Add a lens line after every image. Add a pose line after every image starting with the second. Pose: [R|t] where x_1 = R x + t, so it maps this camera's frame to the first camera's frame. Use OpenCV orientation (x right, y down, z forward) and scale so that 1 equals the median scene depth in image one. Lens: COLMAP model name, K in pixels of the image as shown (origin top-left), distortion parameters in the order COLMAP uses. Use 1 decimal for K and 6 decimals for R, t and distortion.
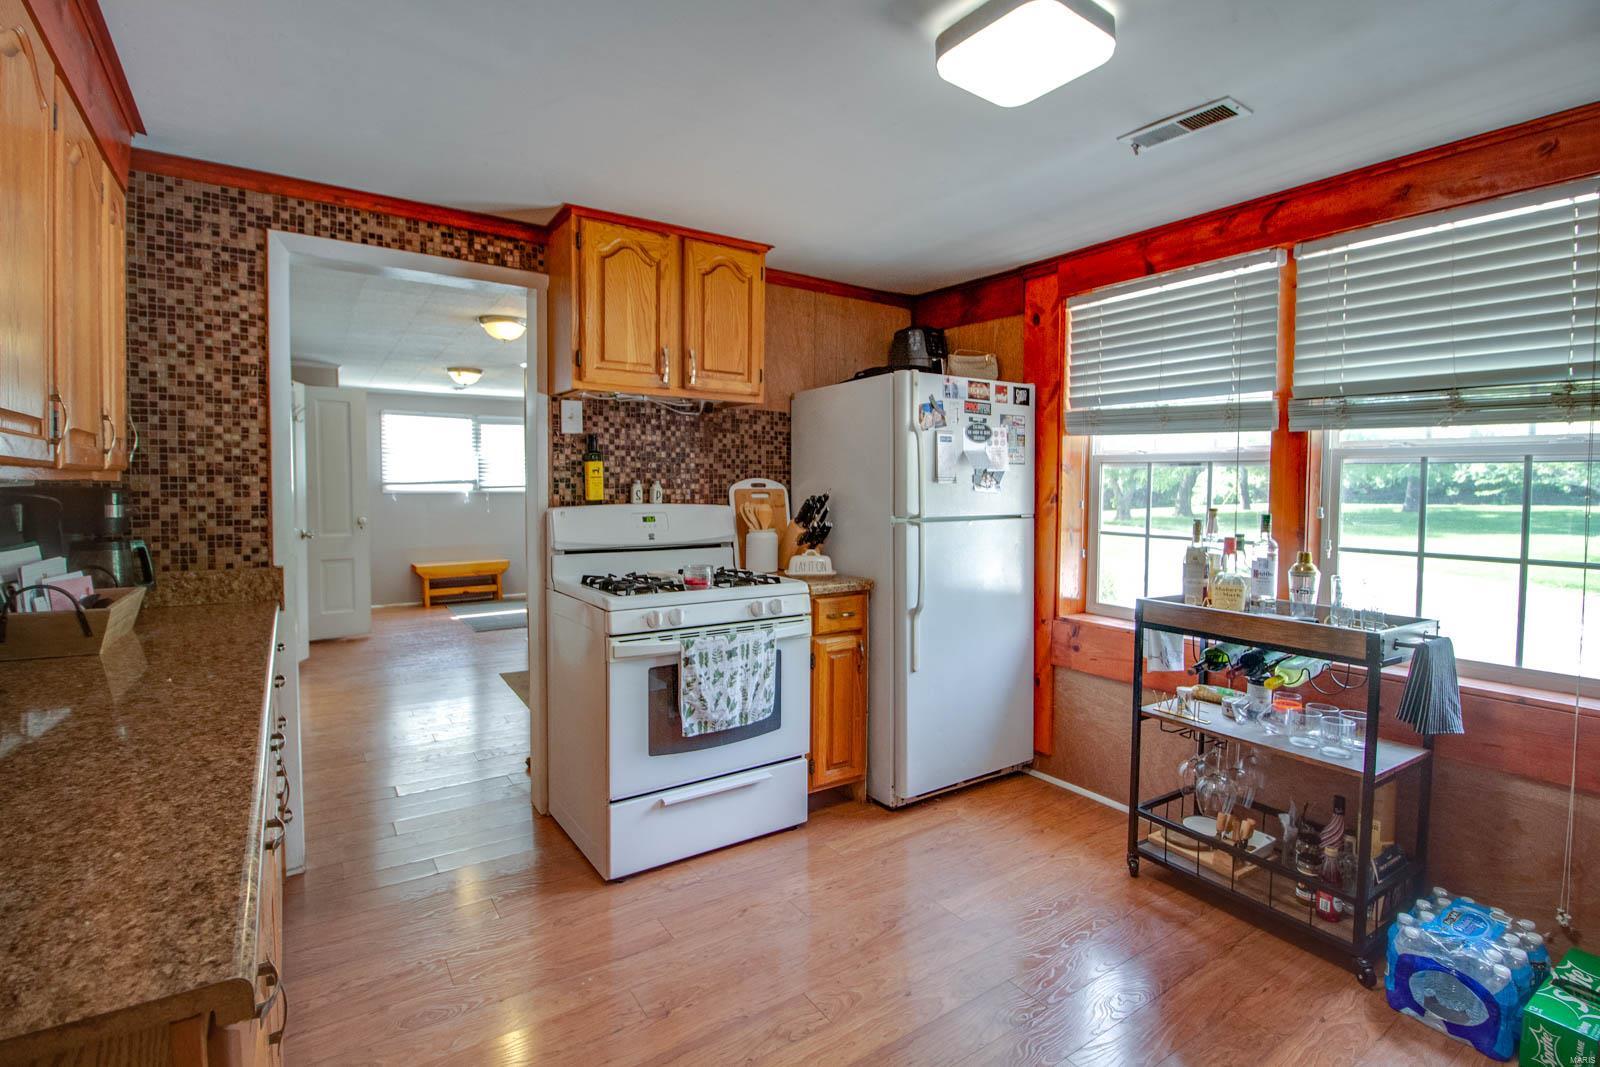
lens RADIAL K [[765.4, 0, 796.4], [0, 765.4, 514.7], [0, 0, 1]] dist [0.001723, -0.013023]
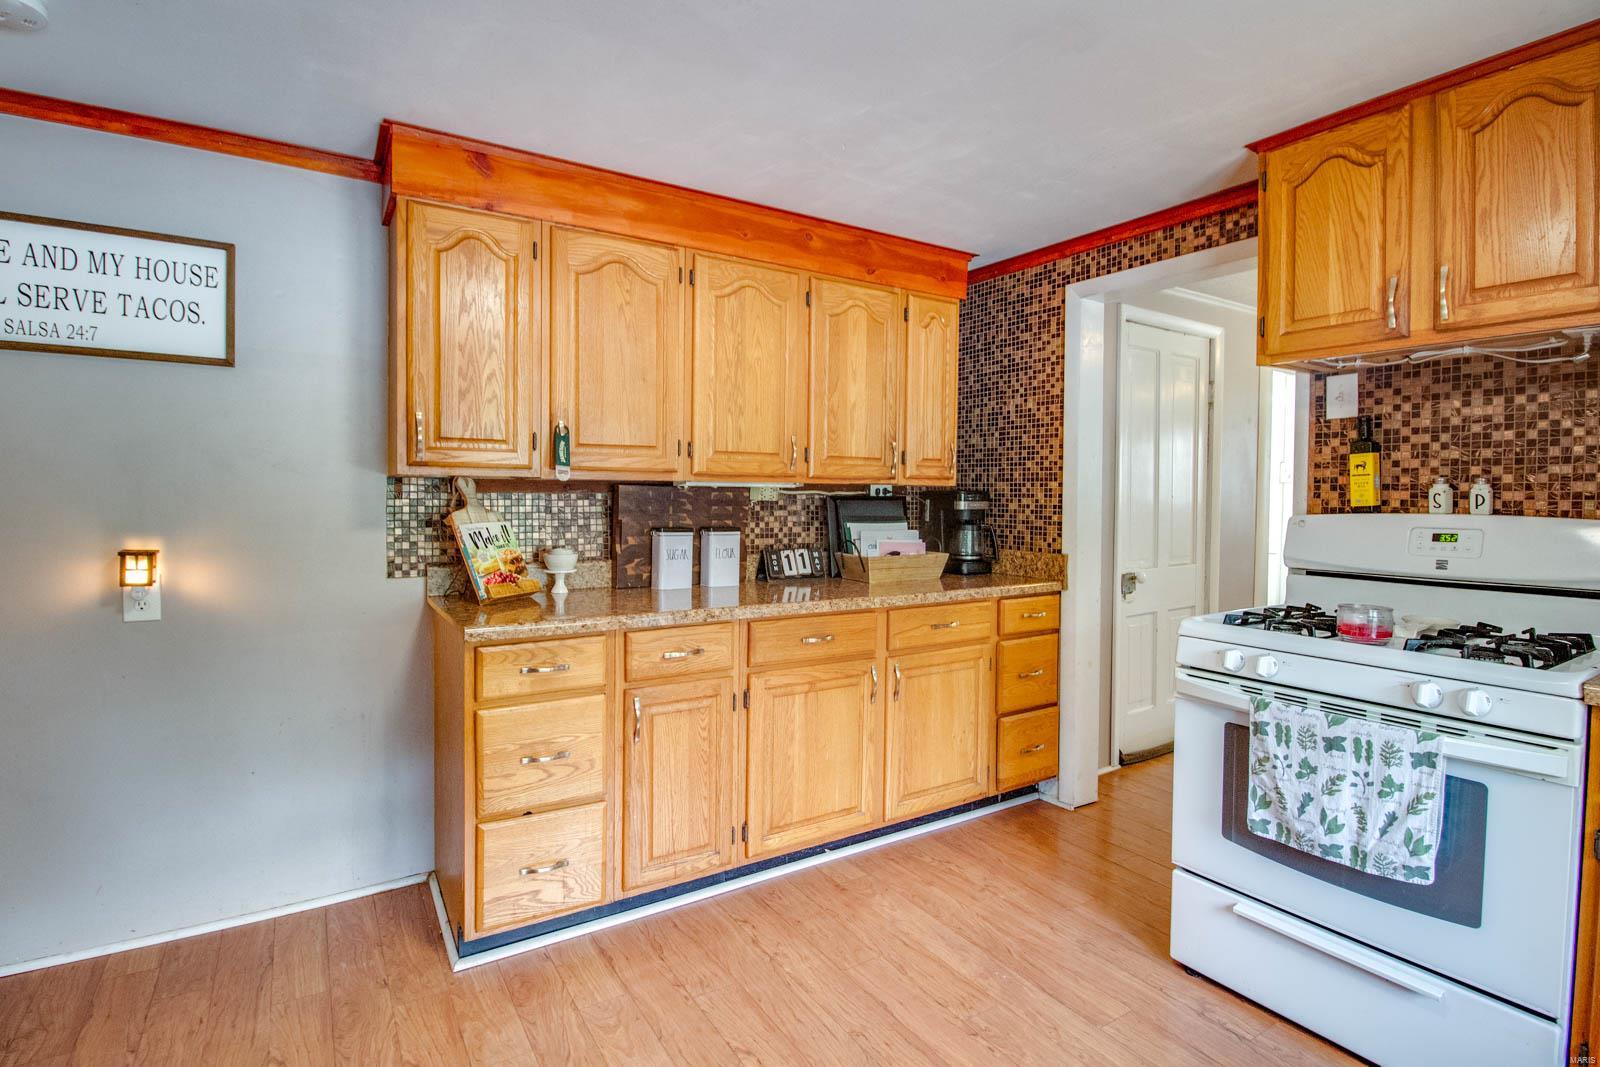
lens RADIAL K [[765.4, 0, 796.4], [0, 765.4, 514.7], [0, 0, 1]] dist [0.001723, -0.013023]
pose [[-0.008269, 0.020043, -0.999765, 0.527504], [-0.045486, 0.998757, 0.020399, -0.001677], [0.998931, 0.045644, -0.007347, 0.527371]]
